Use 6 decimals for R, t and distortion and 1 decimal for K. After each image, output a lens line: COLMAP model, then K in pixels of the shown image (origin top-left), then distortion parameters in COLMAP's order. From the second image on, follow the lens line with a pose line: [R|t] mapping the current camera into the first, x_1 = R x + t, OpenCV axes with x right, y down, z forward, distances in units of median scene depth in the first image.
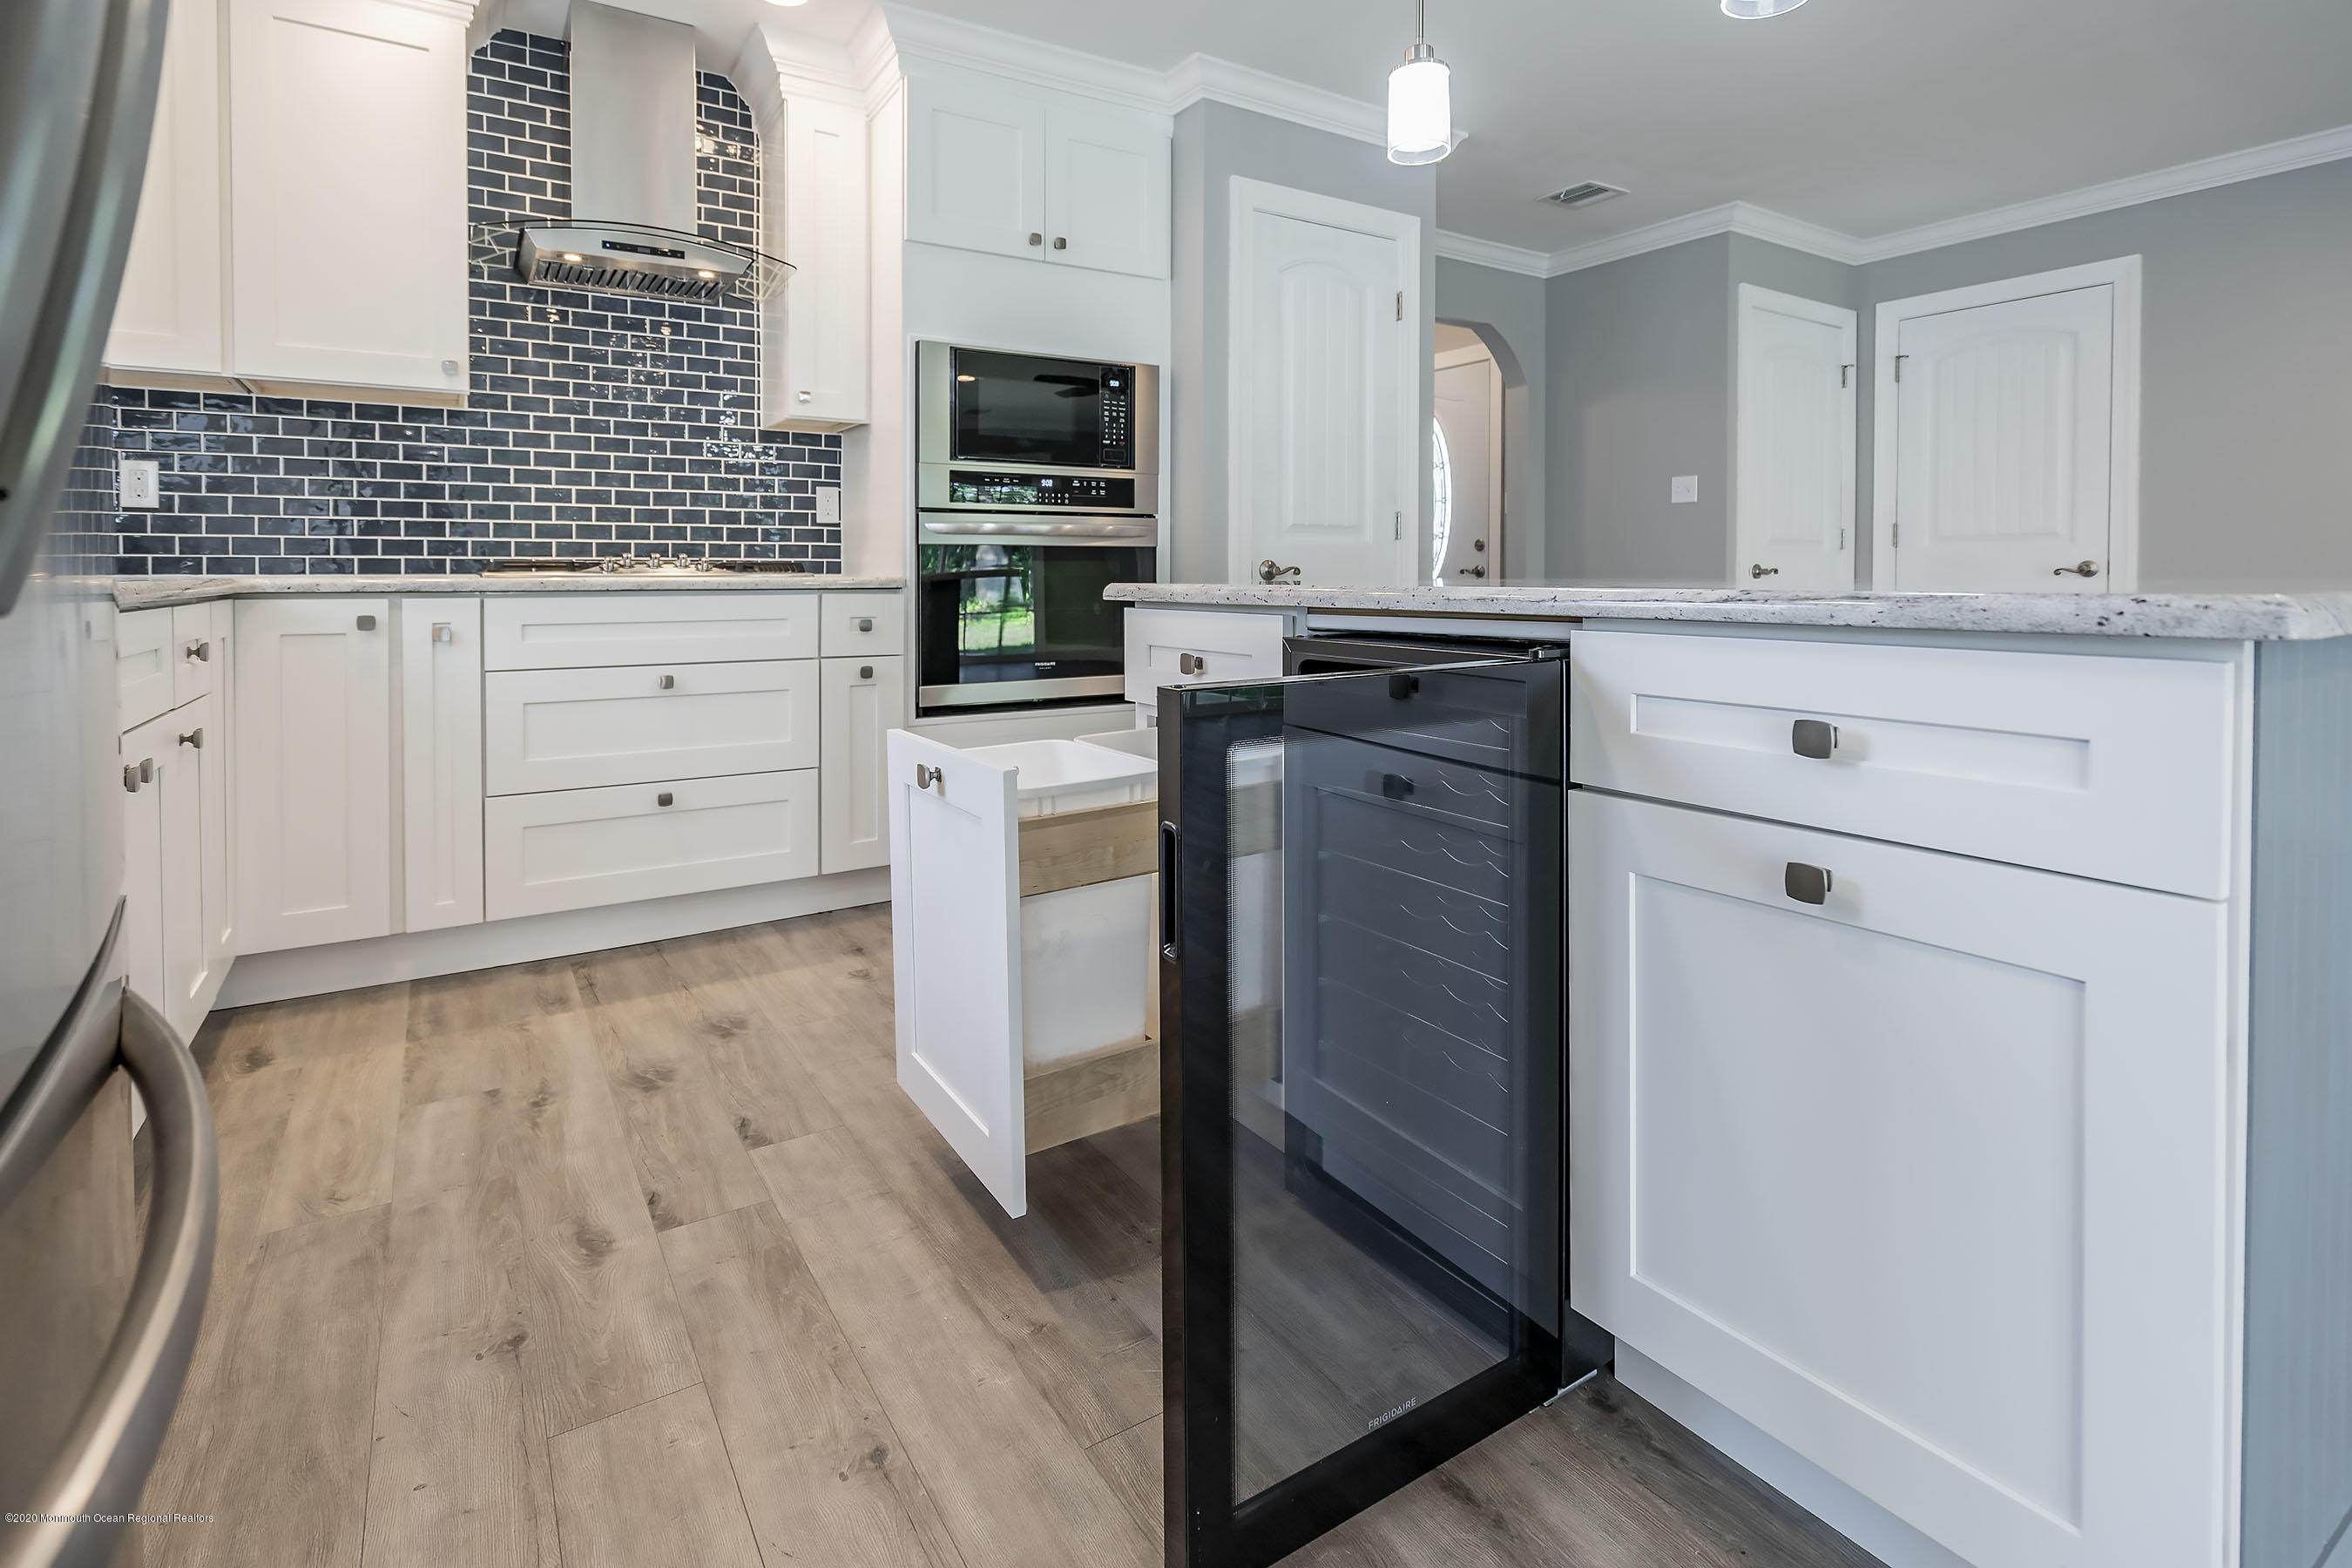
lens RADIAL K [[1136.9, 0, 1172.1], [0, 1136.9, 593.3], [0, 0, 1]] dist [0.003567, -0.001176]
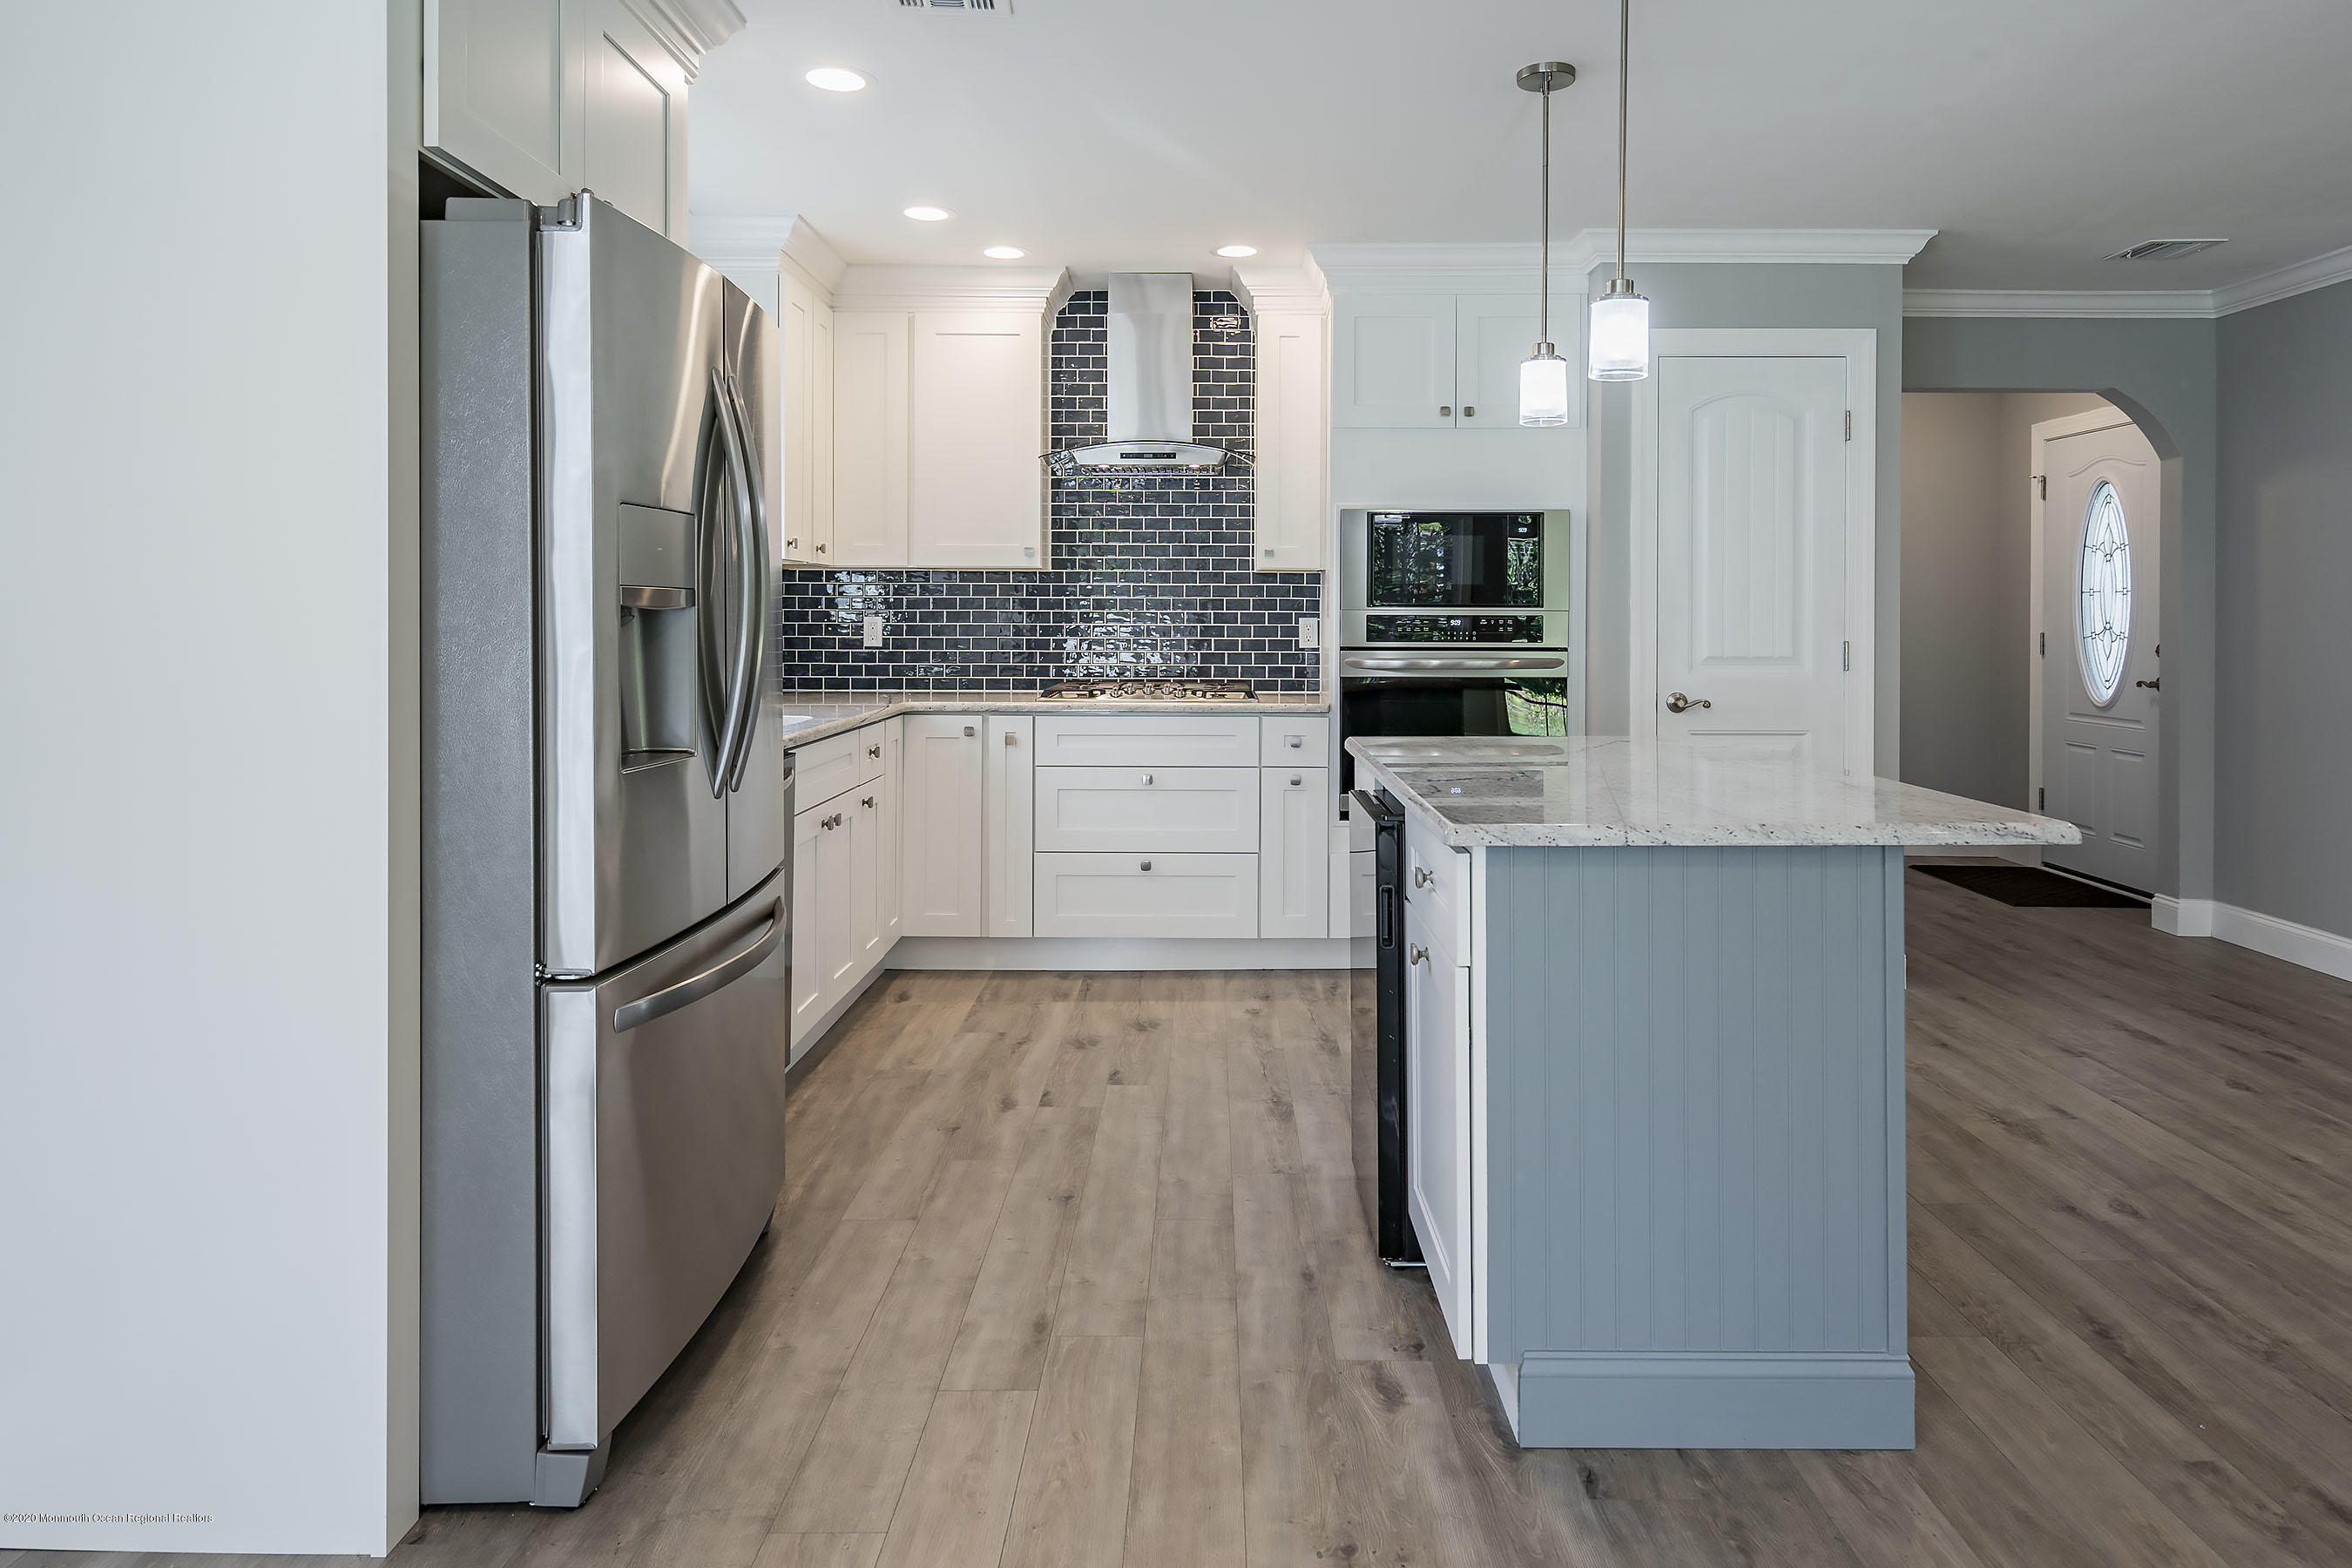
lens RADIAL K [[1469.7, 0, 1195.7], [0, 1469.7, 618.3], [0, 0, 1]] dist [0.005011, -0.002155]
pose [[0.836519, 0.004552, -0.547918, 0.507493], [-0.012788, 0.999855, -0.011217, -0.086229], [0.547788, 0.016390, 0.836457, -0.397026]]
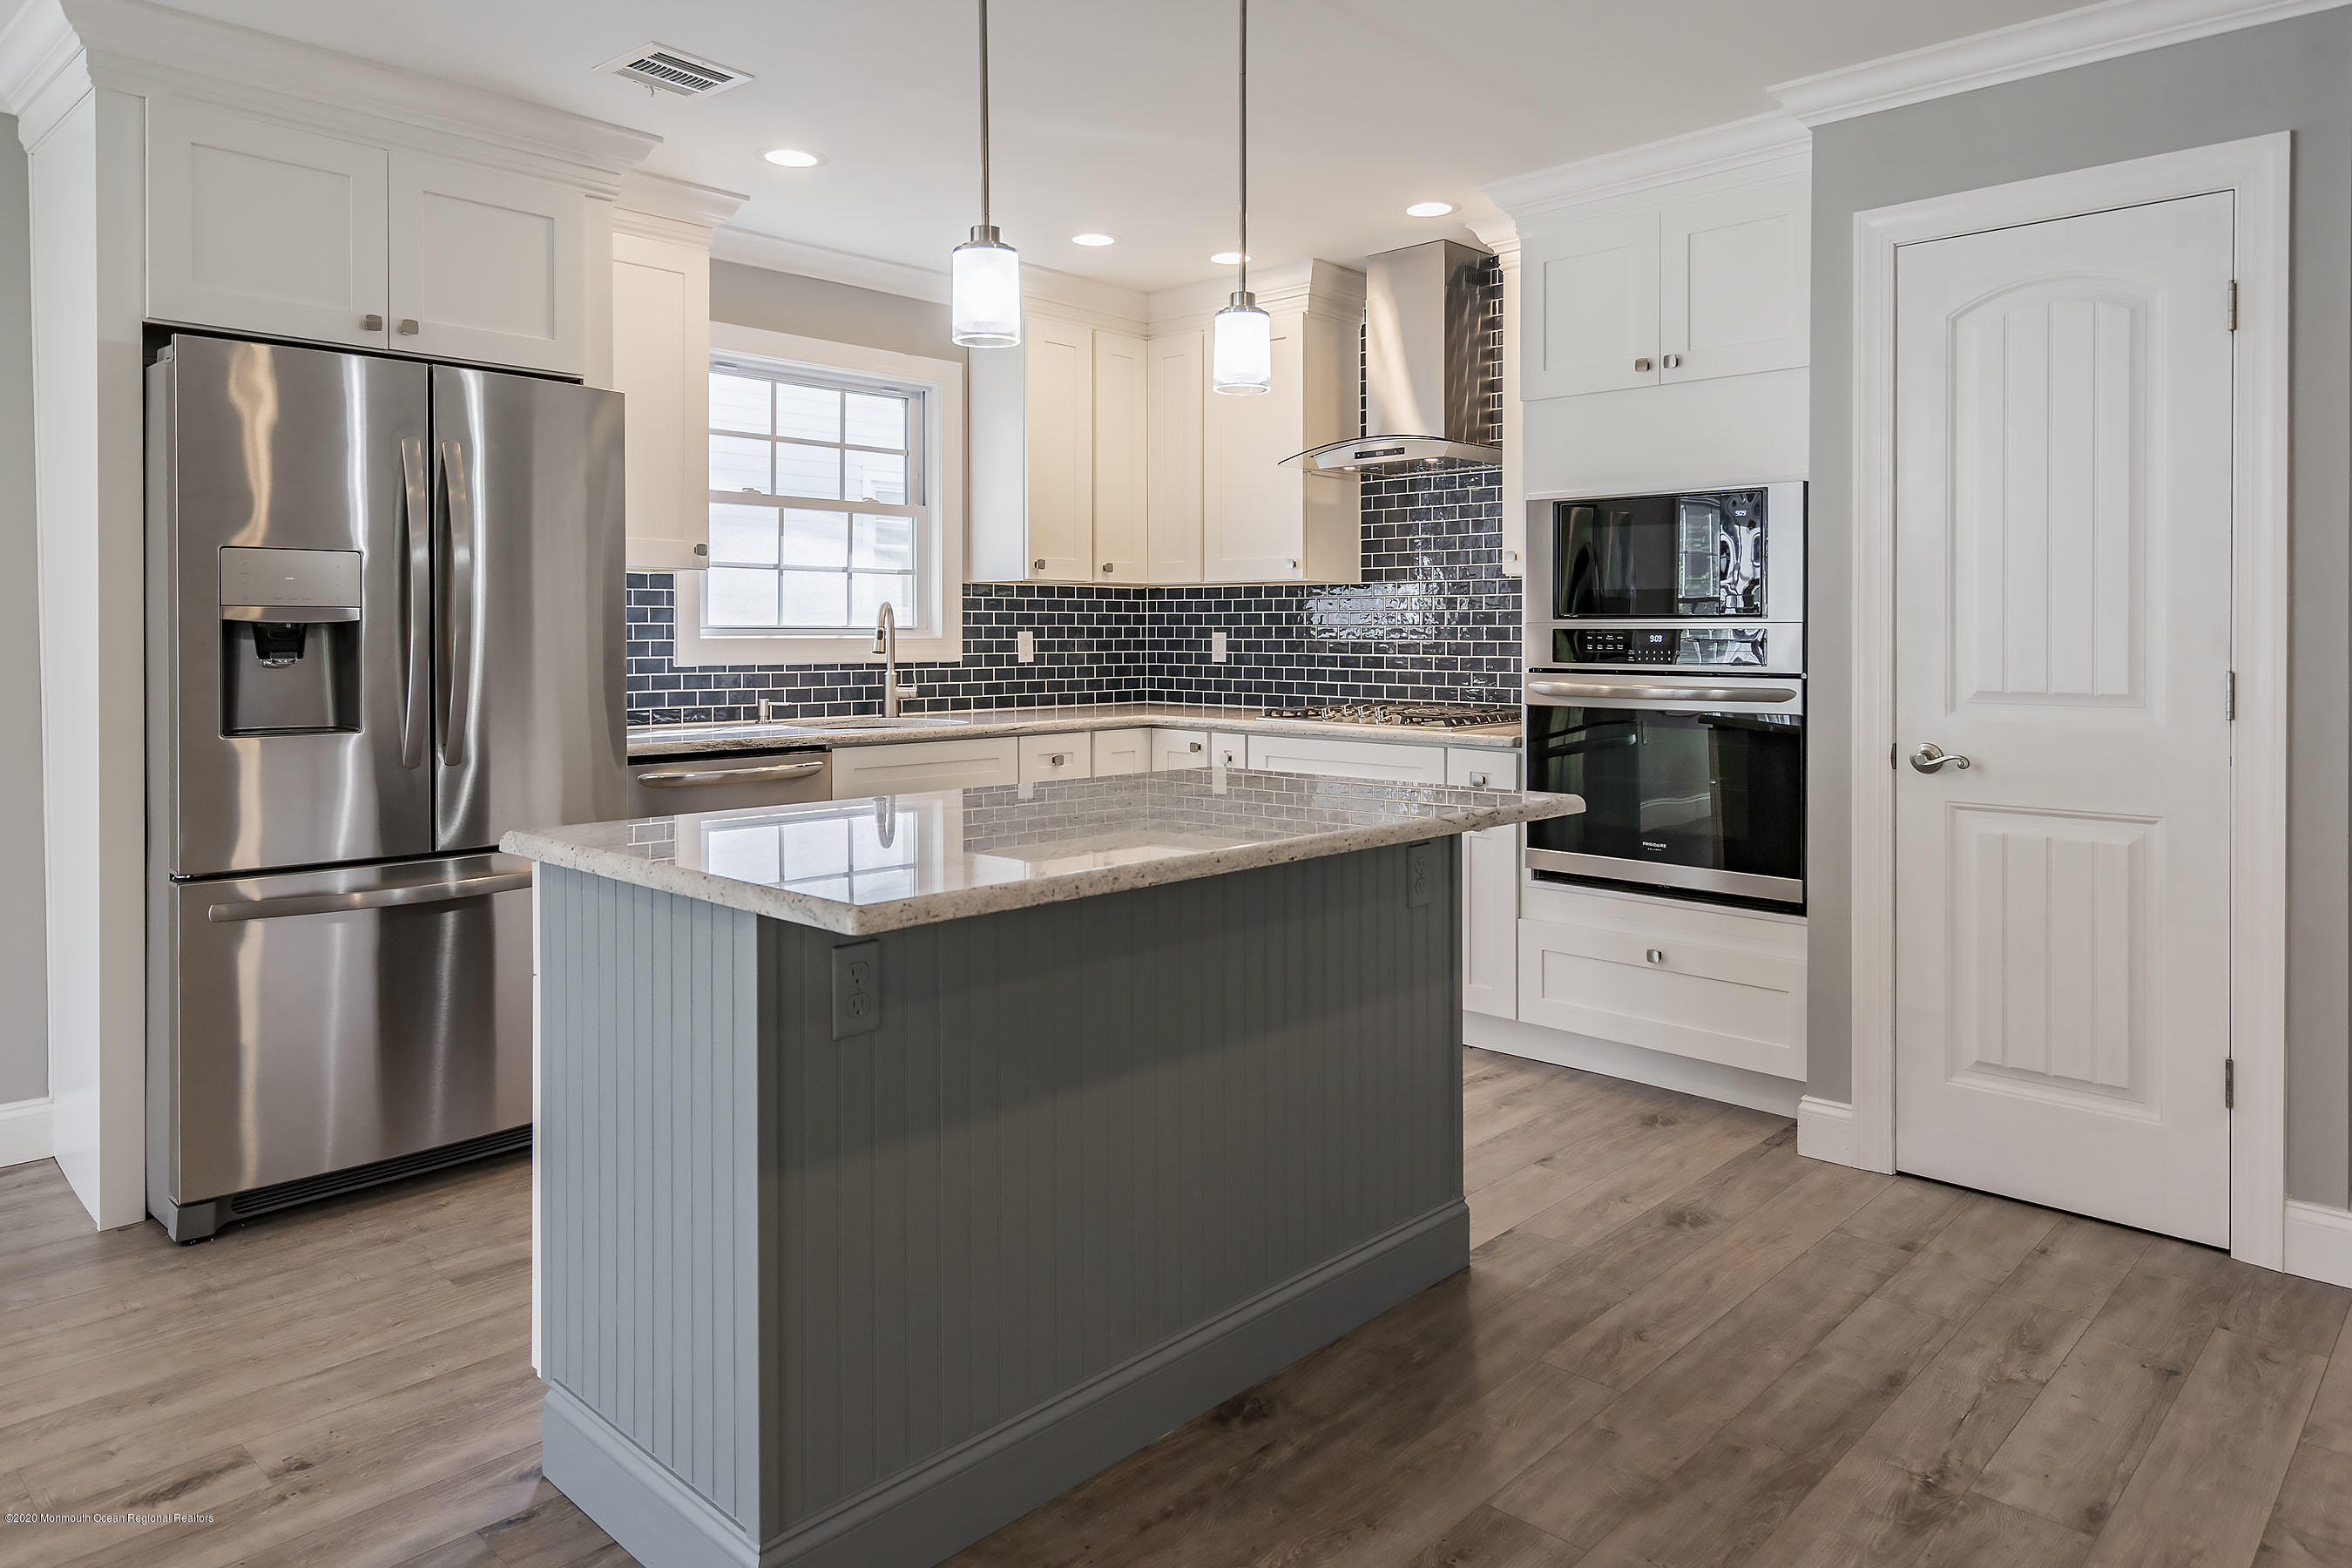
lens RADIAL K [[1492.8, 0, 1111.0], [0, 1492.8, 645.9], [0, 0, 1]] dist [0.008951, -0.000472]
pose [[0.205518, 0.011511, -0.978586, 0.982237], [-0.015875, 0.999838, 0.008427, -0.100155], [0.978525, 0.013803, 0.205668, 0.373705]]
